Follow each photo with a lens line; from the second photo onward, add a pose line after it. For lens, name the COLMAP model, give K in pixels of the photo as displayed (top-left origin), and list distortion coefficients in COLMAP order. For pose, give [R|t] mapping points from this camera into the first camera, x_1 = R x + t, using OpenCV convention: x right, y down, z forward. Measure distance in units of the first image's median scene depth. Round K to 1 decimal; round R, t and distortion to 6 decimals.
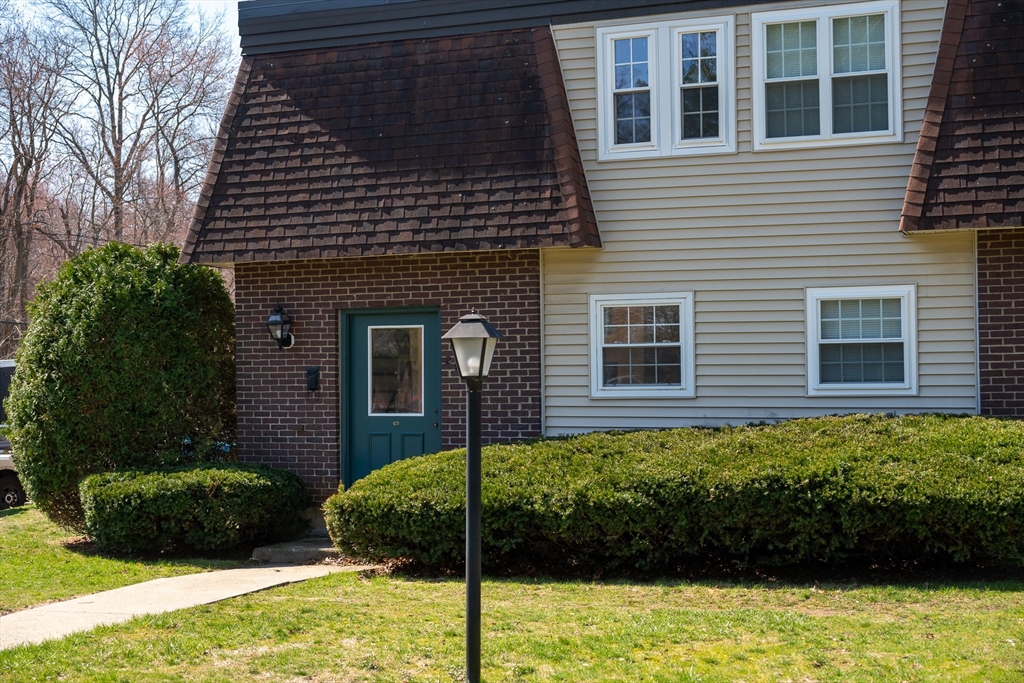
lens RADIAL K [[1534.1, 0, 512.0], [0, 1534.1, 341.5], [0, 0, 1]] dist [0.015240, 0.067046]
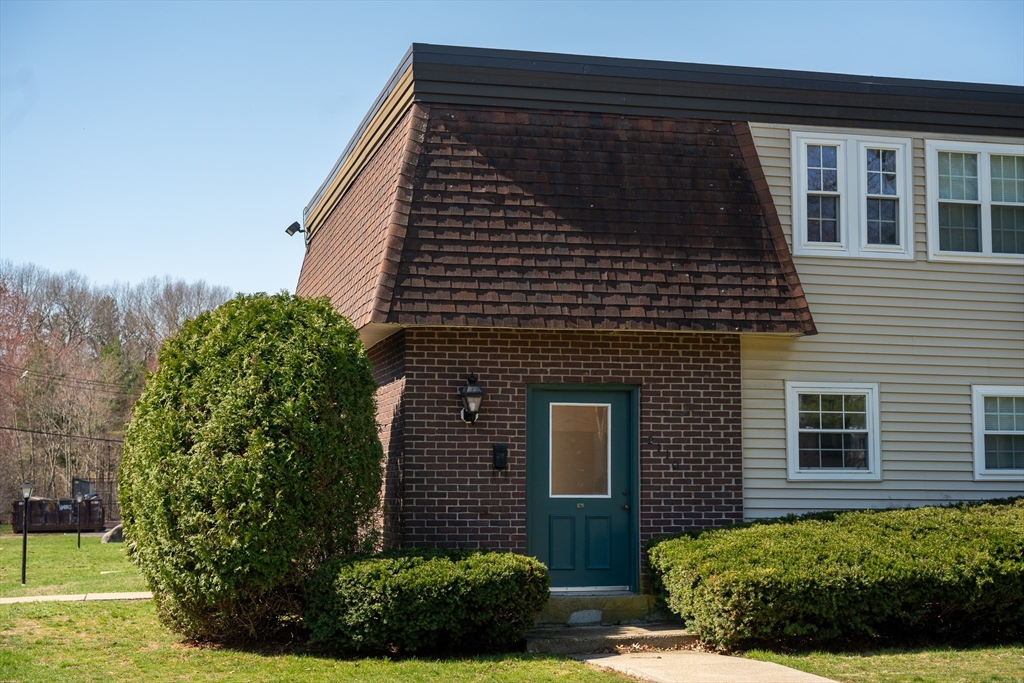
lens RADIAL K [[1534.1, 0, 512.0], [0, 1534.1, 341.5], [0, 0, 1]] dist [0.015240, 0.067046]
pose [[0.820333, 0.066904, 0.567959, -0.690272], [-0.023296, 0.996218, -0.083705, 0.034089], [-0.571412, 0.055435, 0.818789, 0.245727]]
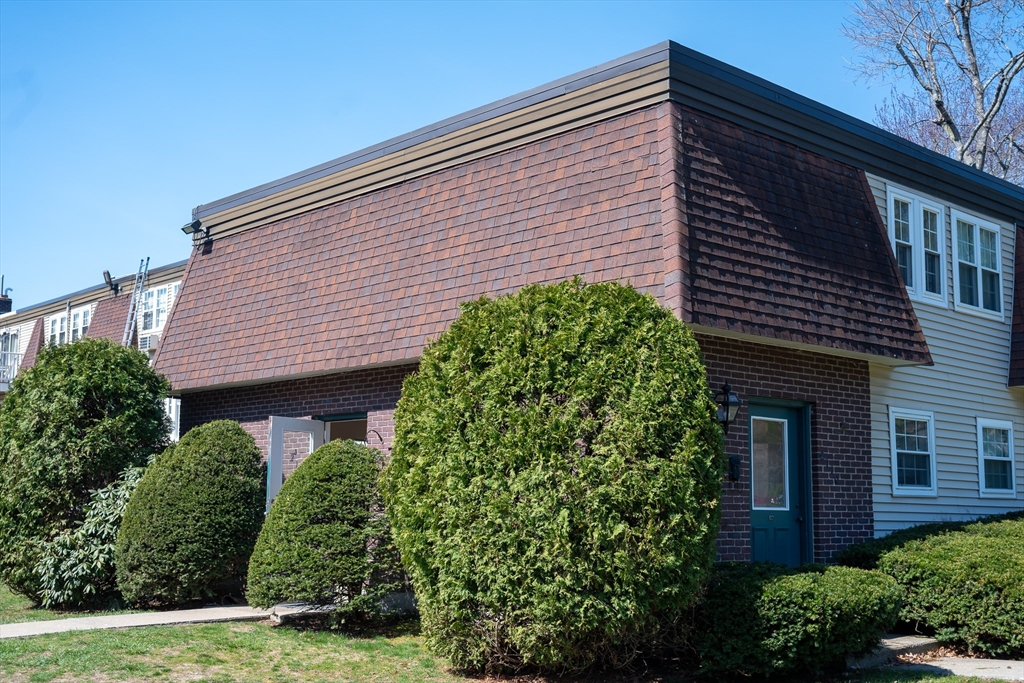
lens RADIAL K [[1208.4, 0, 512.0], [0, 1208.4, 341.5], [0, 0, 1]] dist [-0.001946, 0.018021]
pose [[0.437745, 0.138121, 0.888427, -0.884961], [-0.035748, 0.990022, -0.136303, 0.055436], [-0.898388, 0.027907, 0.438314, 0.843780]]
